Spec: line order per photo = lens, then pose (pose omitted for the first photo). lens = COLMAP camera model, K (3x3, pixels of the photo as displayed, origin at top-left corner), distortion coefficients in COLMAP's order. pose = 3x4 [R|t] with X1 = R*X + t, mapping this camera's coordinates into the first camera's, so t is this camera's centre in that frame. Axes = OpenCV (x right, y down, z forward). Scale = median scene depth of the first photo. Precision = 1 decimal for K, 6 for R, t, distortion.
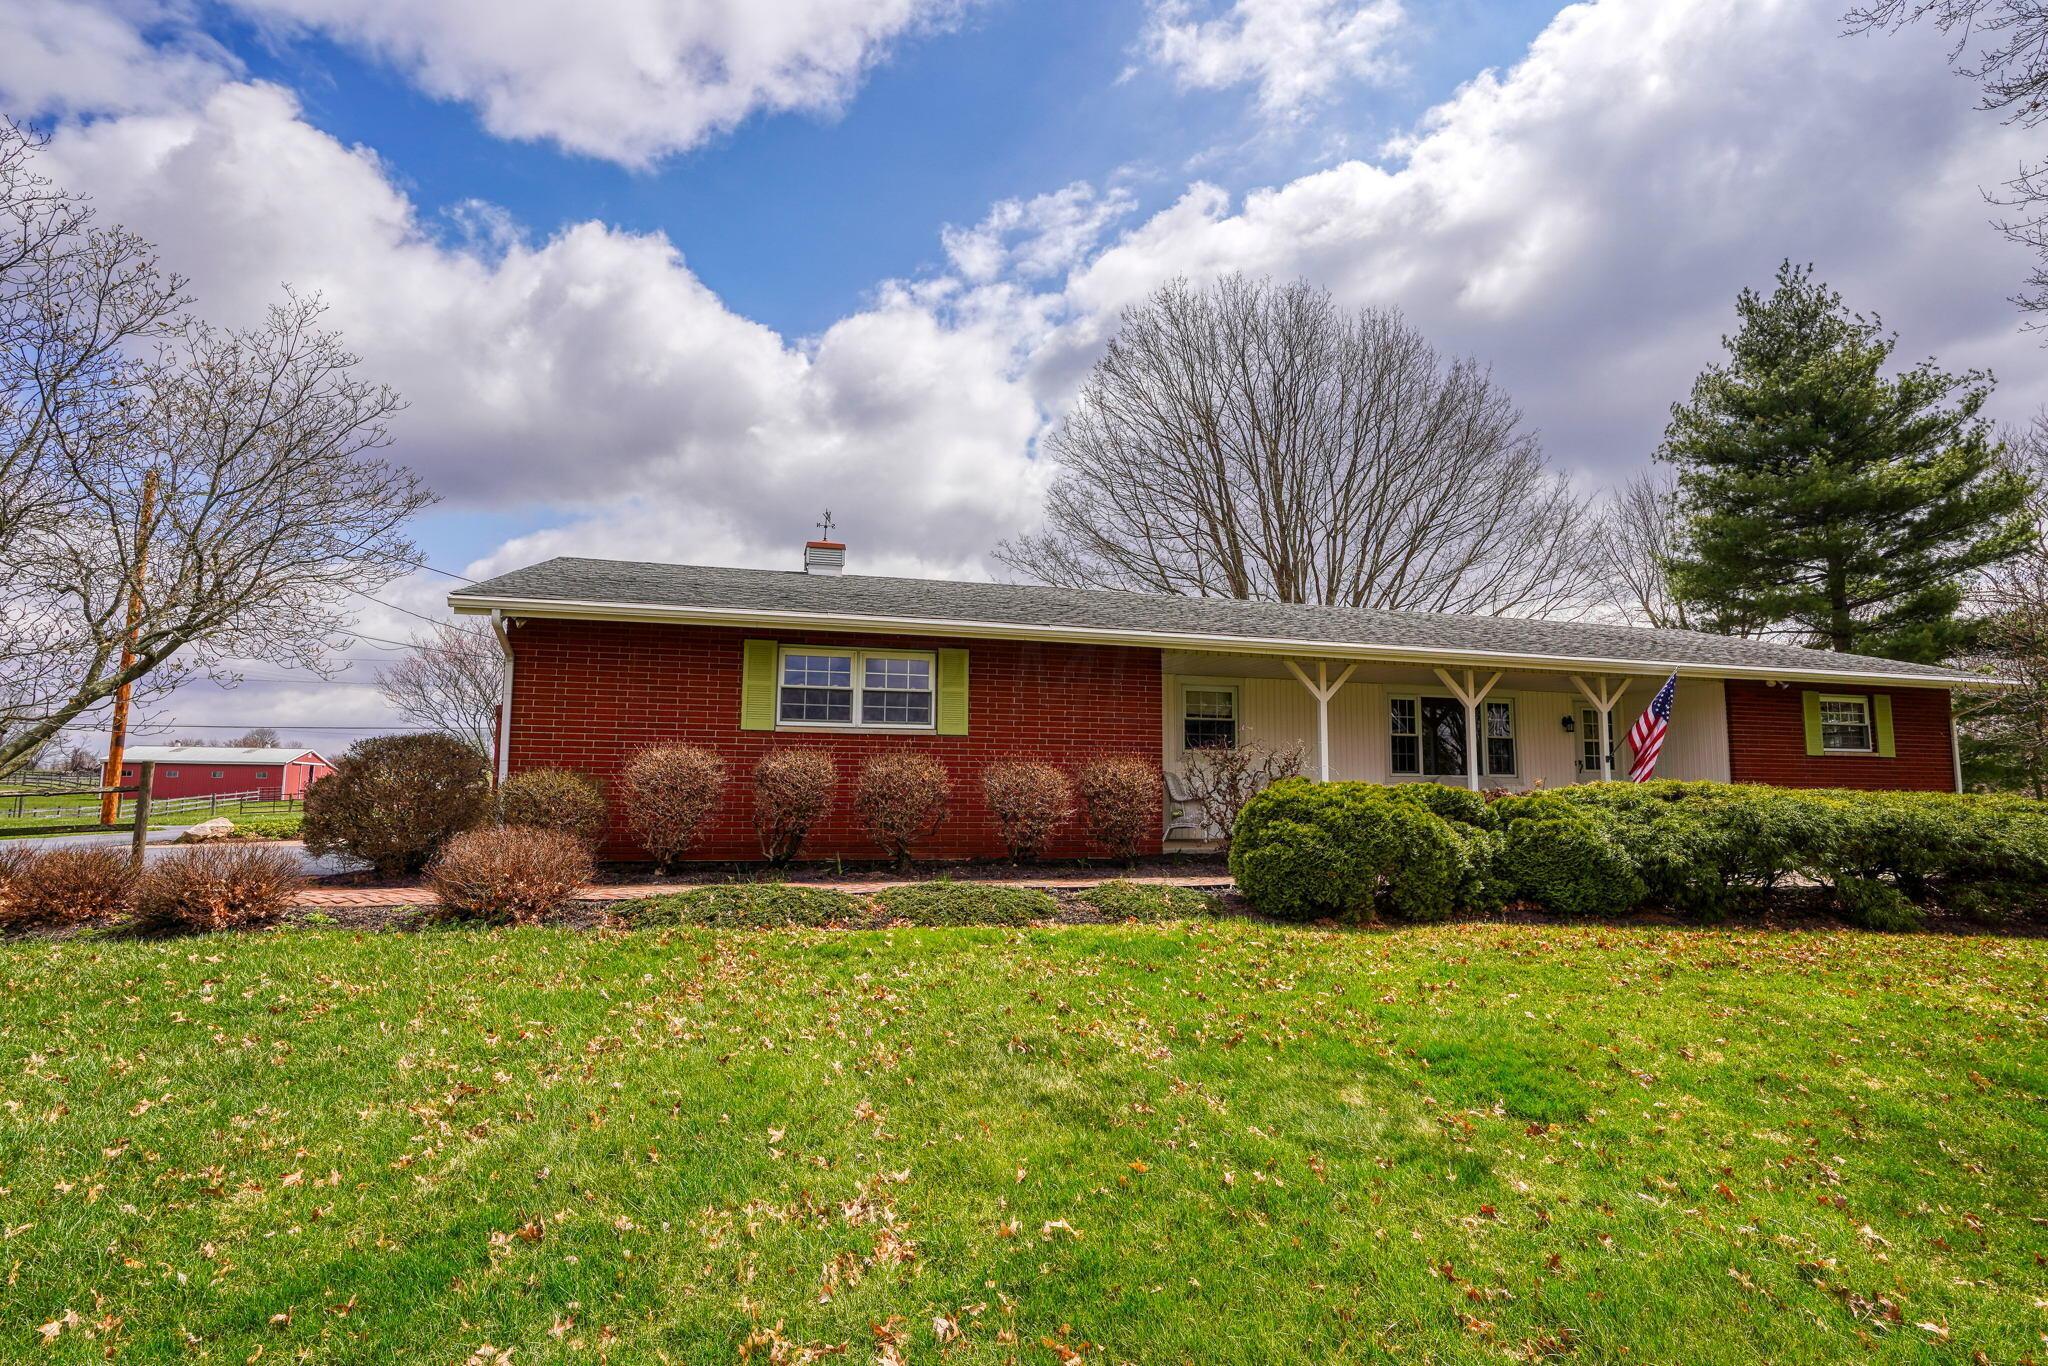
lens RADIAL K [[1048.5, 0, 1024.0], [0, 1048.5, 683.0], [0, 0, 1]] dist [-0.029953, 0.007639]
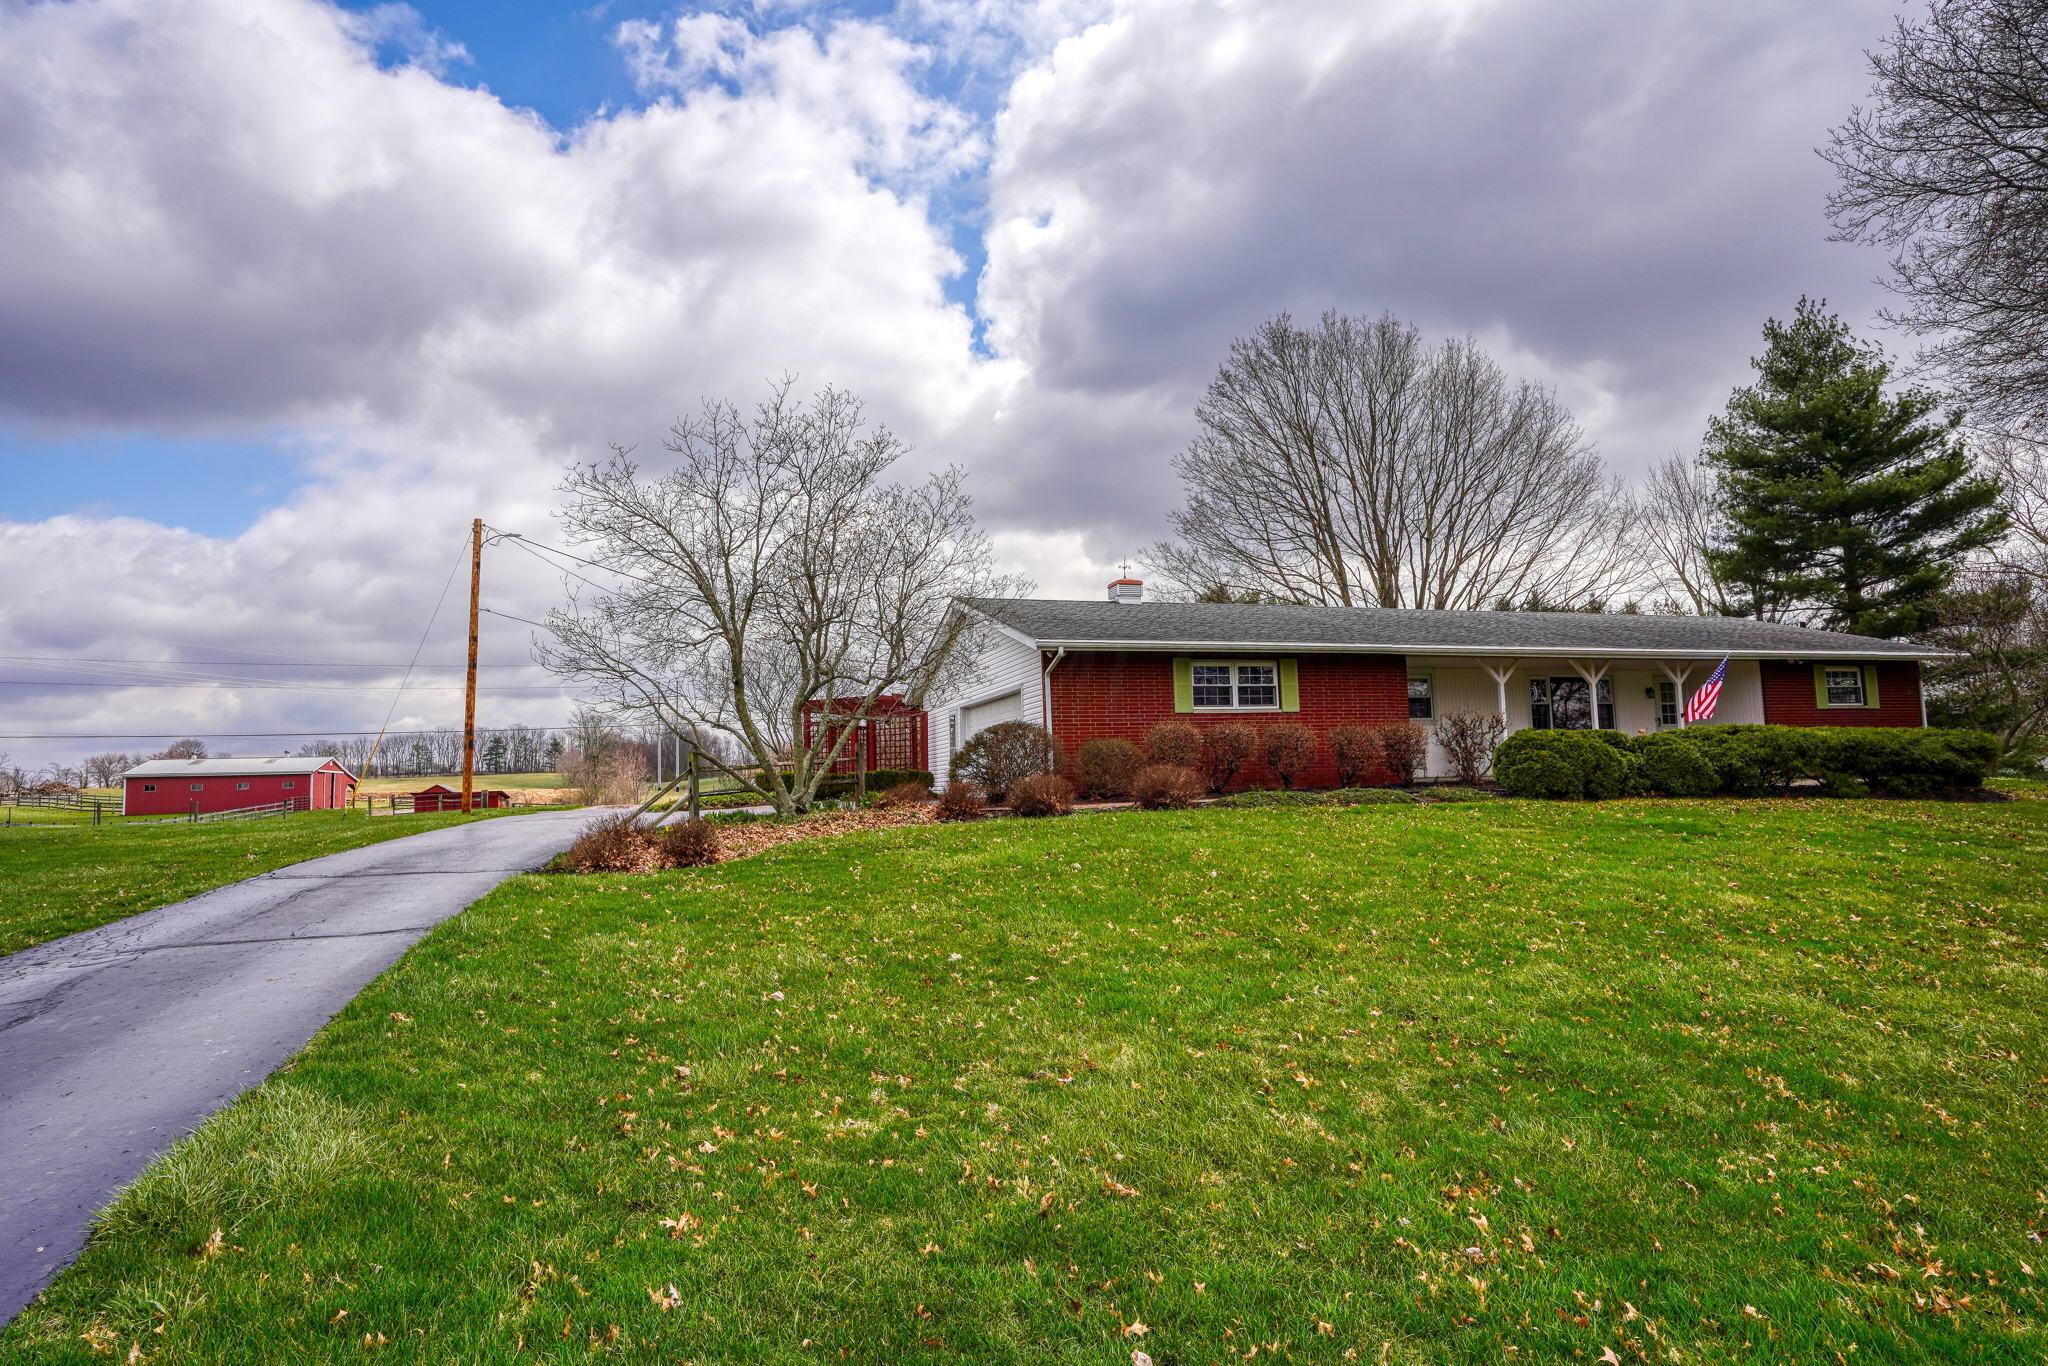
lens RADIAL K [[1145.9, 0, 1024.0], [0, 1145.9, 683.0], [0, 0, 1]] dist [-0.012990, -0.000670]
pose [[0.999234, -0.031875, 0.022703, -0.378178], [0.031462, 0.999336, 0.018351, -0.029590], [-0.023273, -0.017622, 0.999574, -0.555352]]
